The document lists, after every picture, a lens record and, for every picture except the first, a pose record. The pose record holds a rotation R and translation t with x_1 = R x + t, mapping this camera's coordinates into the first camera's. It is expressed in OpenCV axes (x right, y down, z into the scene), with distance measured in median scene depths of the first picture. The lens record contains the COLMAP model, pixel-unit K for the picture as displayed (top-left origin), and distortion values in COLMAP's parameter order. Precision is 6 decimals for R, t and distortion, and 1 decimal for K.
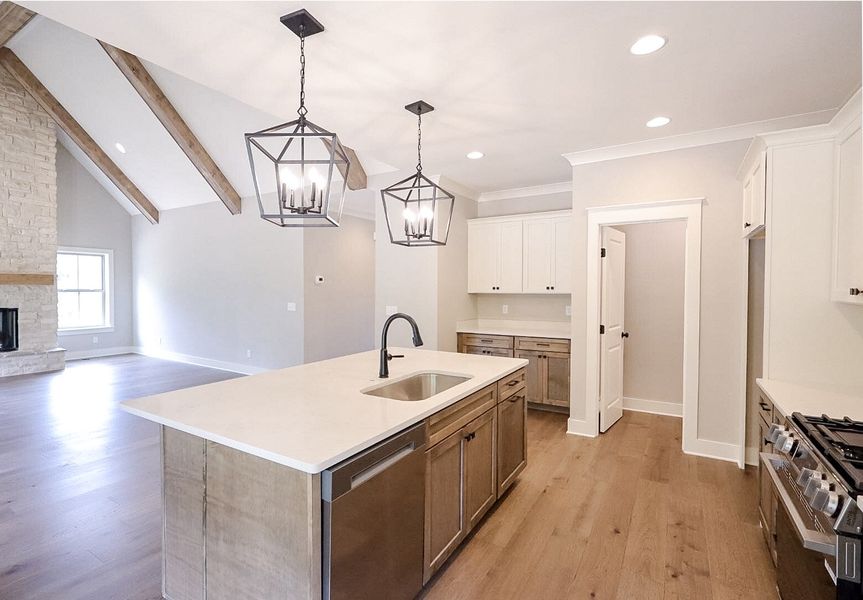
lens RADIAL K [[406.2, 0, 420.2], [0, 406.2, 298.5], [0, 0, 1]] dist [-0.003209, -0.000199]
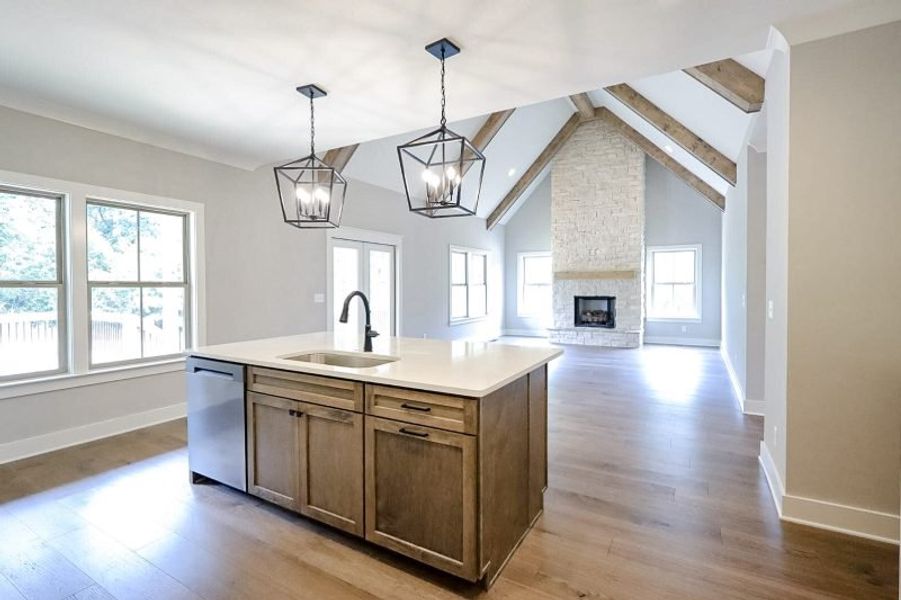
lens RADIAL K [[427.2, 0, 462.5], [0, 427.2, 296.2], [0, 0, 1]] dist [-0.000138, 0.002597]
pose [[0.029183, 0.015472, -0.999454, 0.380841], [-0.019330, 0.999702, 0.014911, 0.010218], [0.999387, 0.018885, 0.029474, 0.443354]]
